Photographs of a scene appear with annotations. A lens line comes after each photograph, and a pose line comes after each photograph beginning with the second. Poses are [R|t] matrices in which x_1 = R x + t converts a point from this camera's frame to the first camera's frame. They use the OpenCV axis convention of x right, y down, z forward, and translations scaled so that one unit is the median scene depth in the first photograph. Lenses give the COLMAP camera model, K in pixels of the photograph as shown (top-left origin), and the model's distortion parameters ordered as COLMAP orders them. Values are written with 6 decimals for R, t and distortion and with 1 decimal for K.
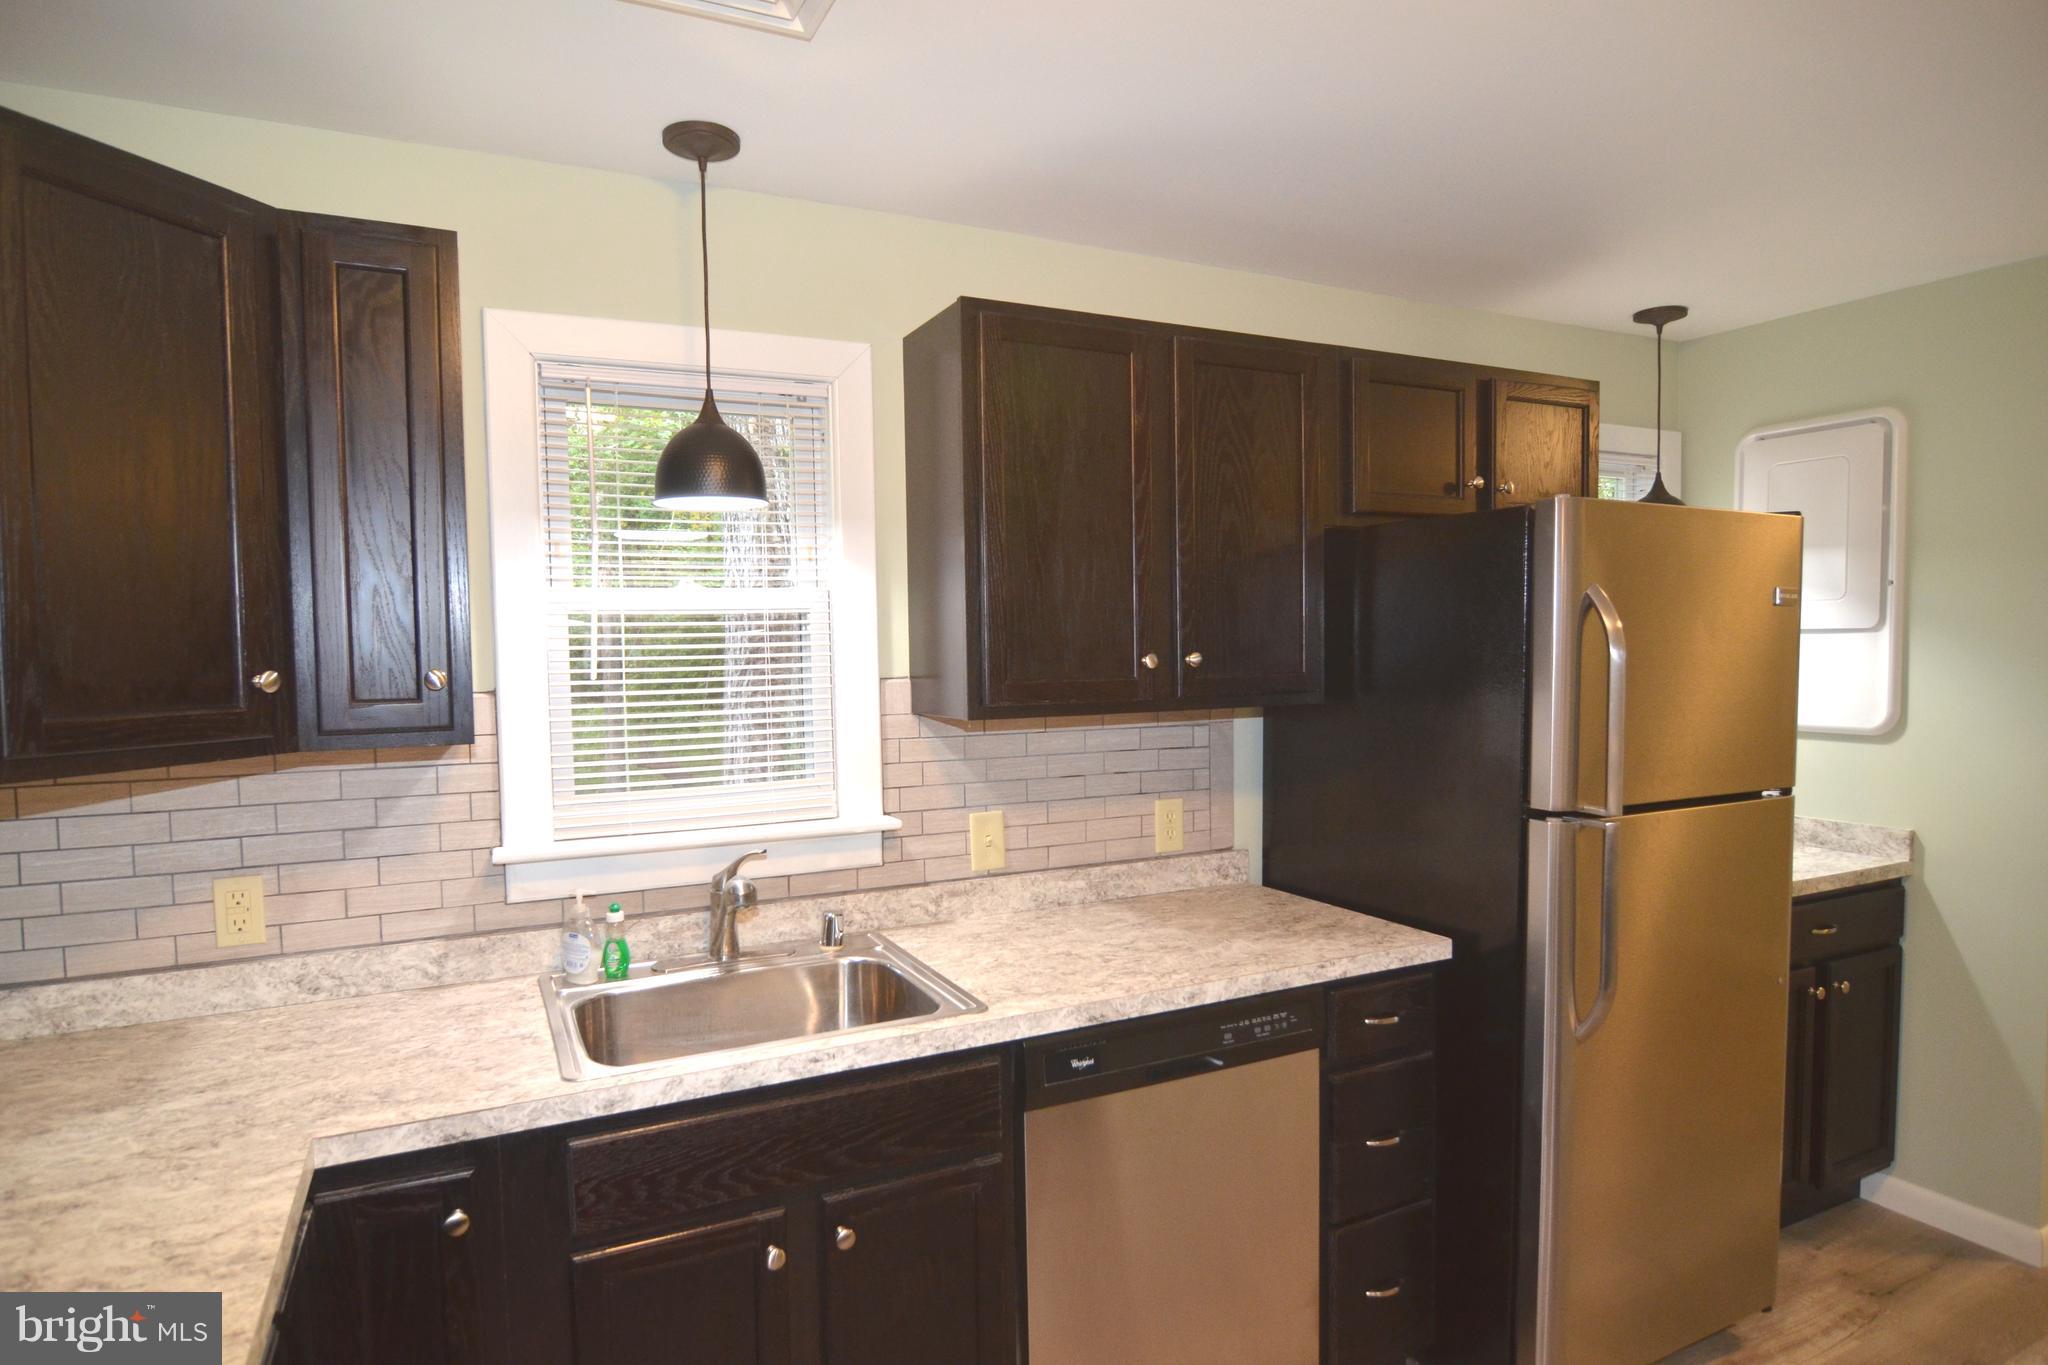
lens RADIAL K [[1150.4, 0, 1033.4], [0, 1150.4, 692.8], [0, 0, 1]] dist [-0.017477, -0.003594]
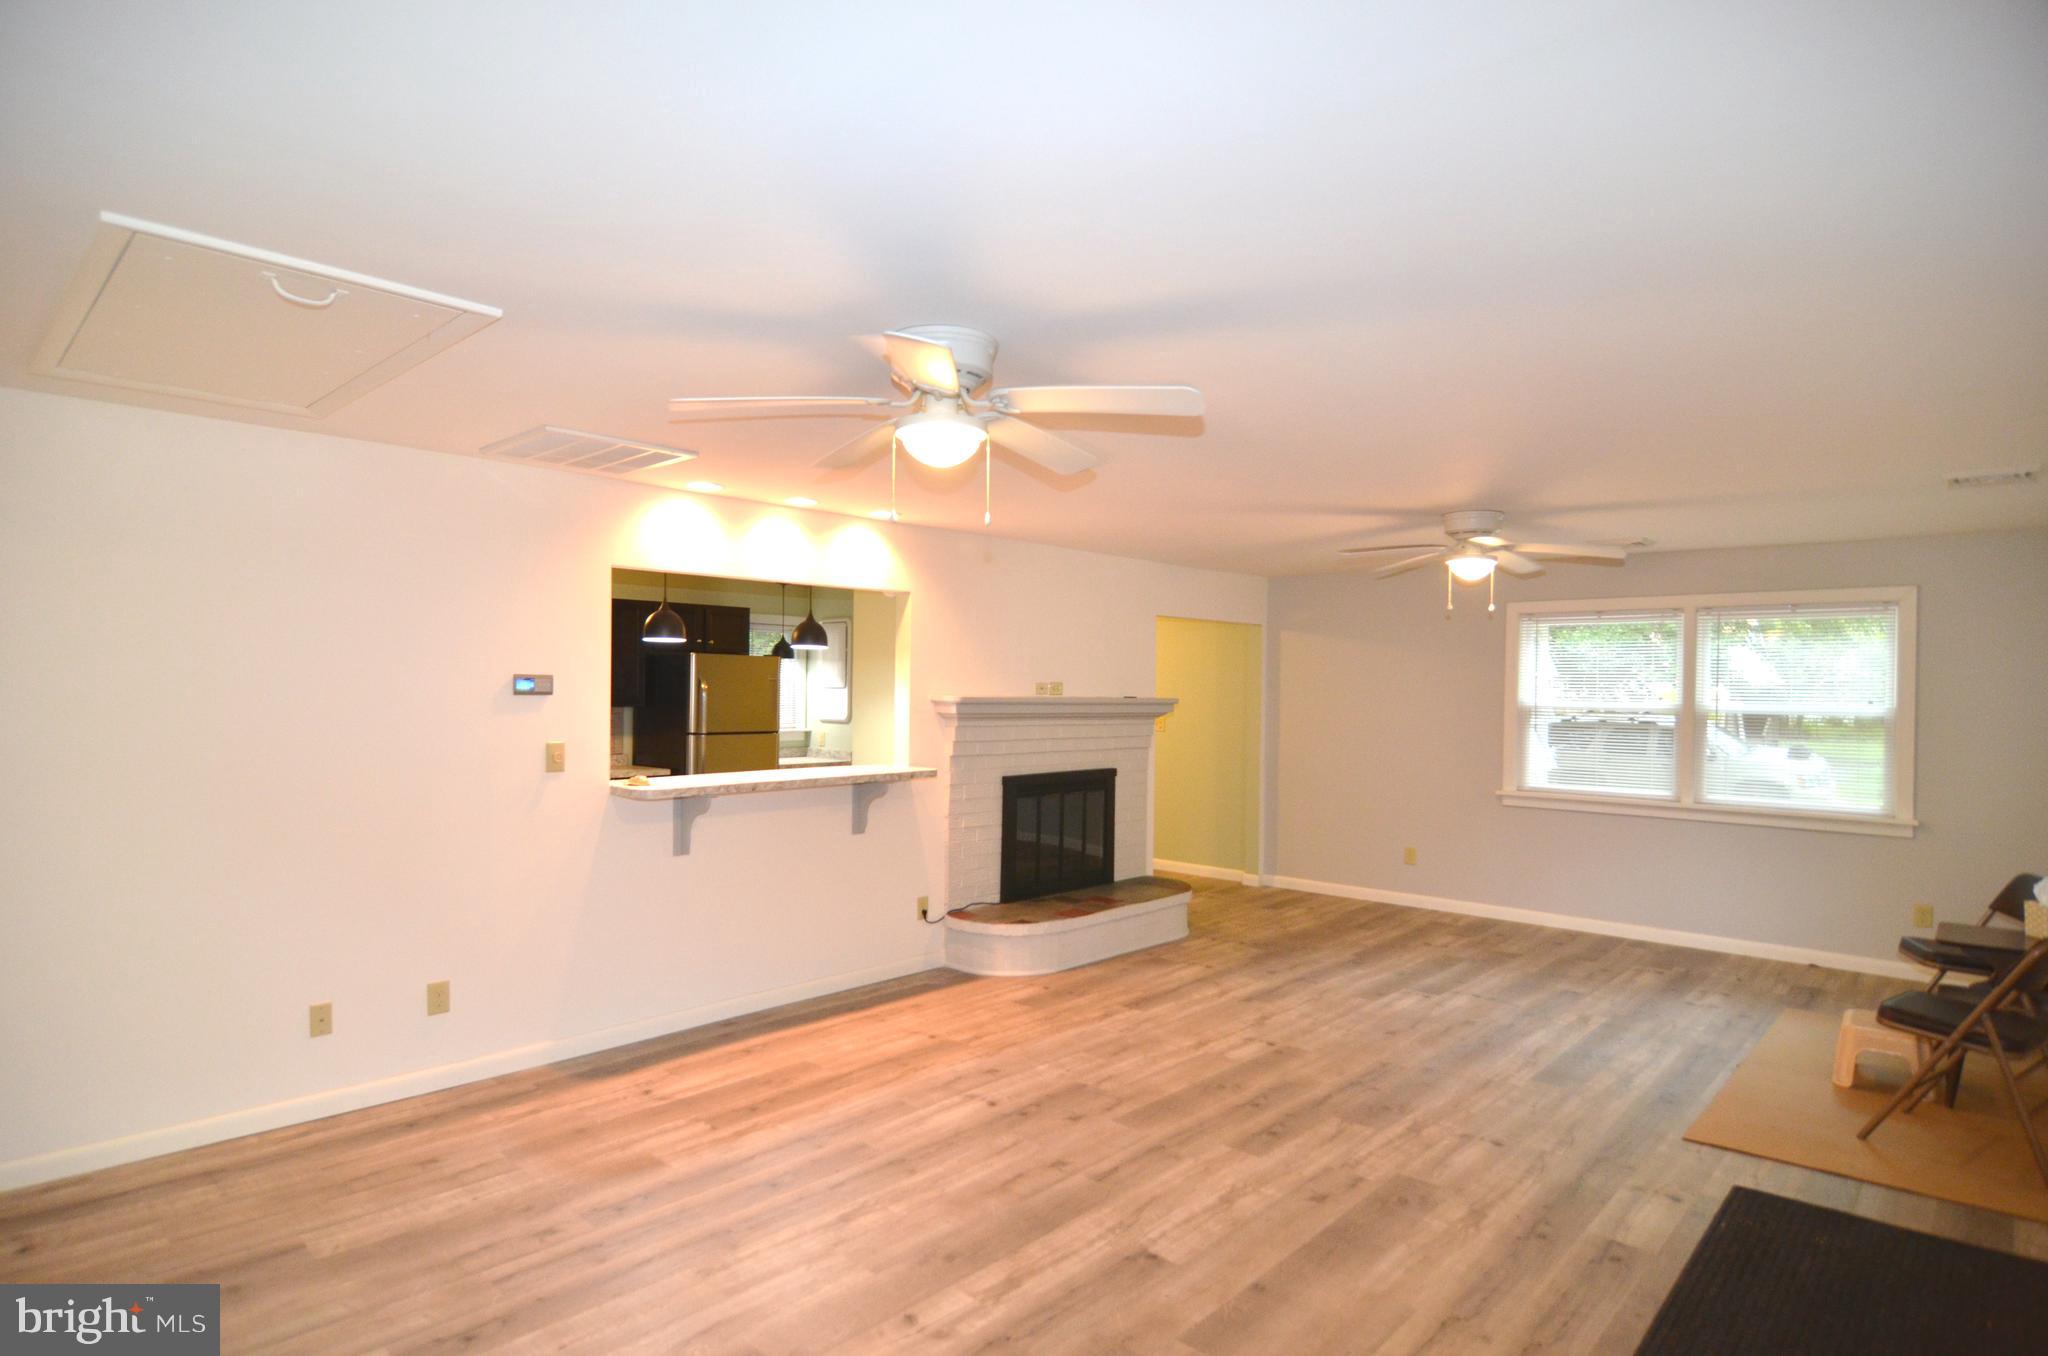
lens RADIAL K [[1094.4, 0, 1012.2], [0, 1094.4, 692.1], [0, 0, 1]] dist [-0.013841, -0.004033]
pose [[0.936829, 0.016129, 0.349415, 0.151325], [-0.001603, 0.999124, -0.041823, 0.106436], [-0.349784, 0.038621, 0.936034, -2.629283]]
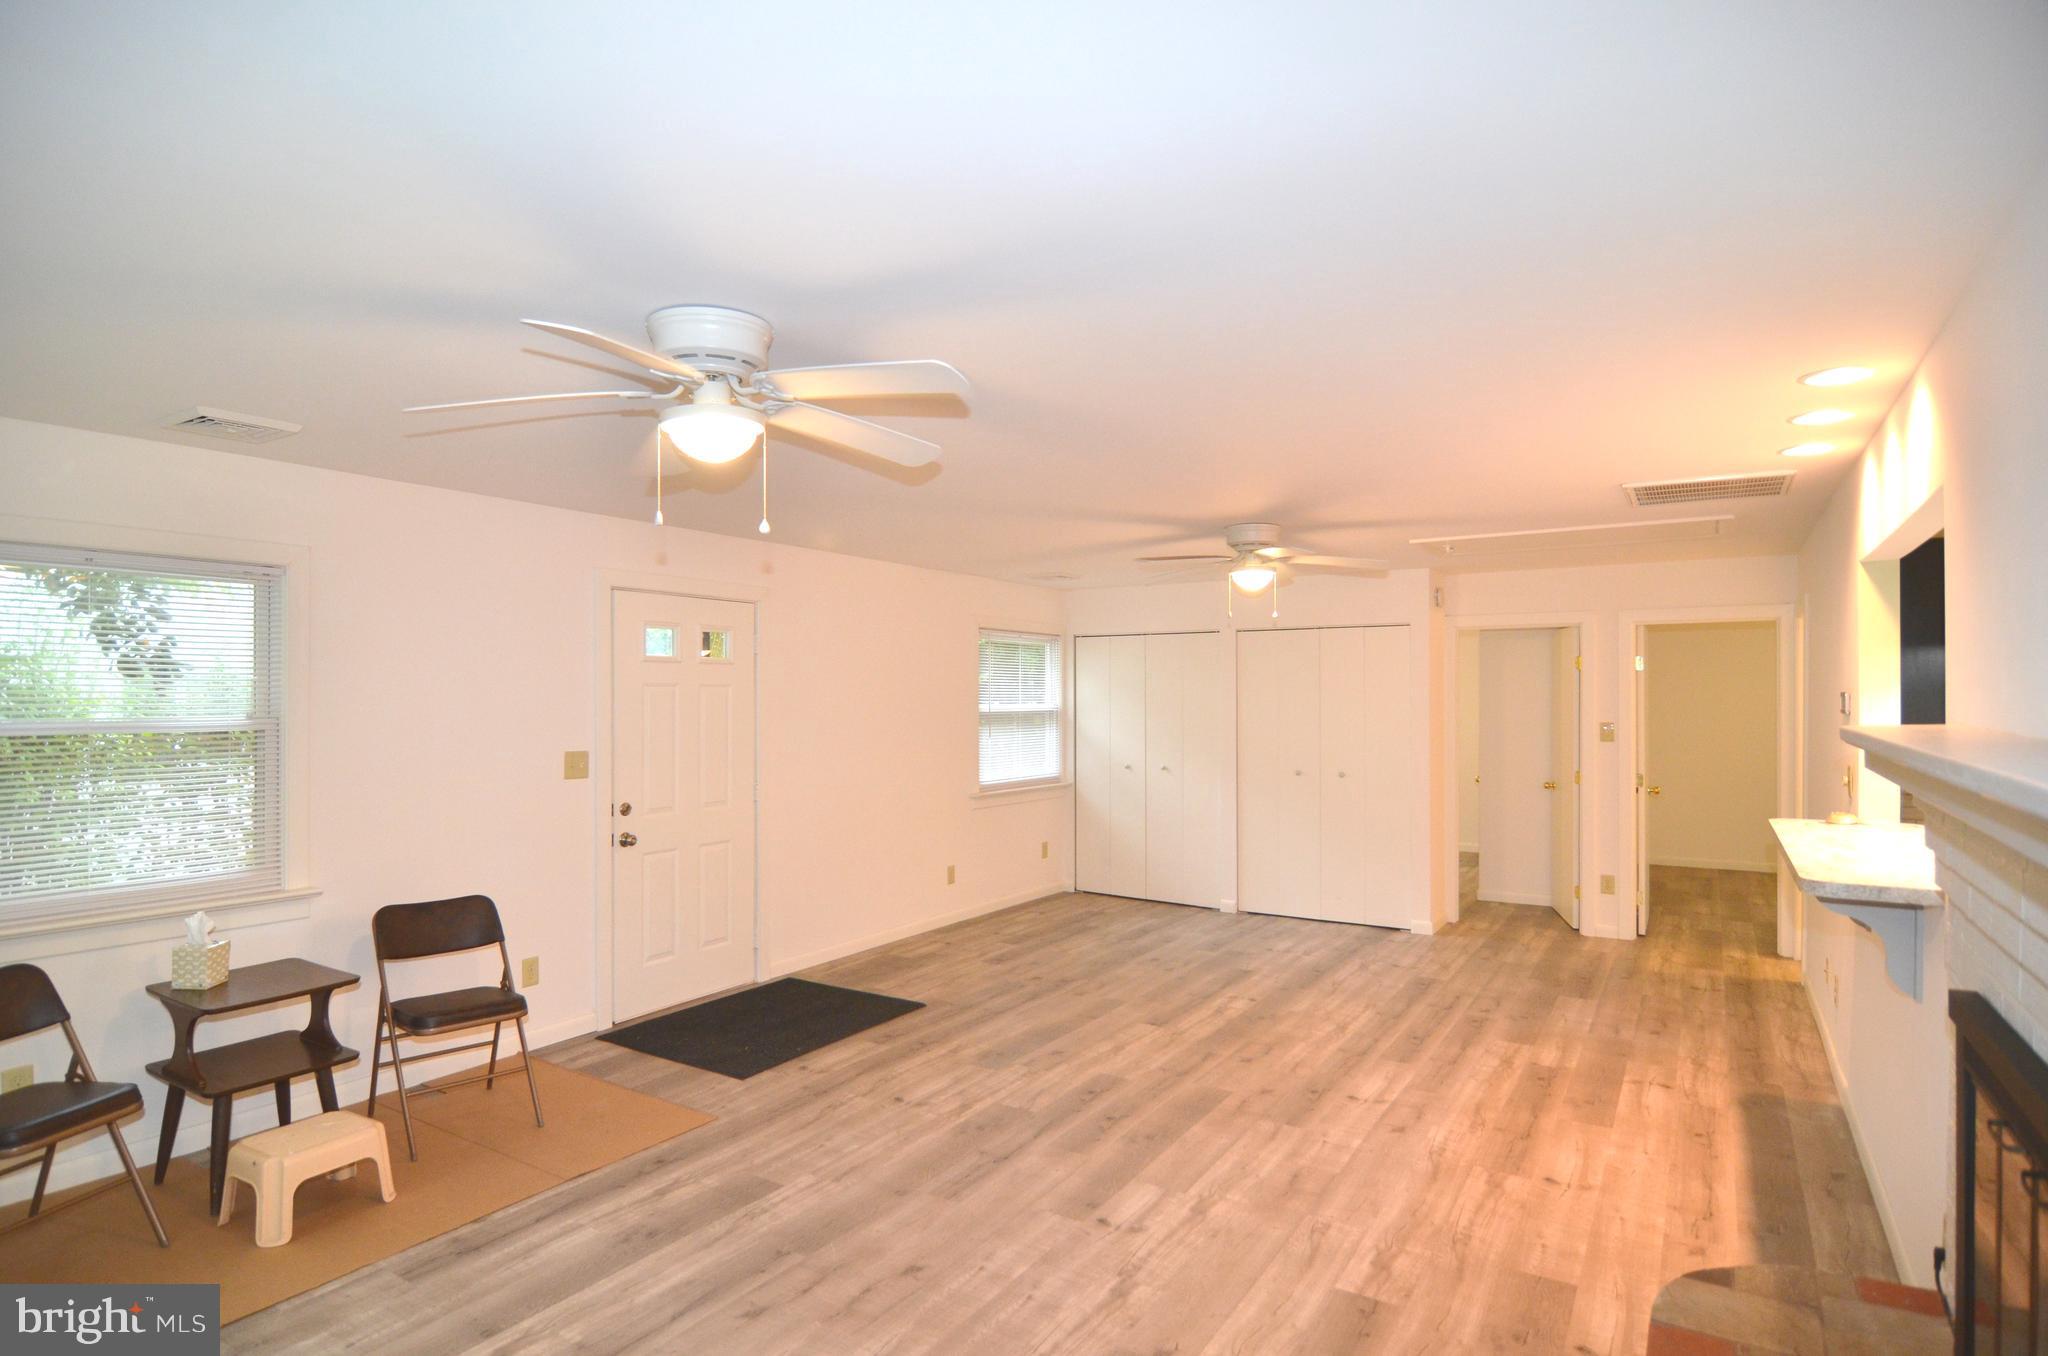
lens RADIAL K [[1094.4, 0, 1004.7], [0, 1094.4, 692.2], [0, 0, 1]] dist [-0.013841, -0.004033]
pose [[-0.858990, 0.006734, -0.511949, 2.244798], [-0.017205, 0.998969, 0.042008, -0.061579], [0.511704, 0.044892, -0.857988, 0.382279]]
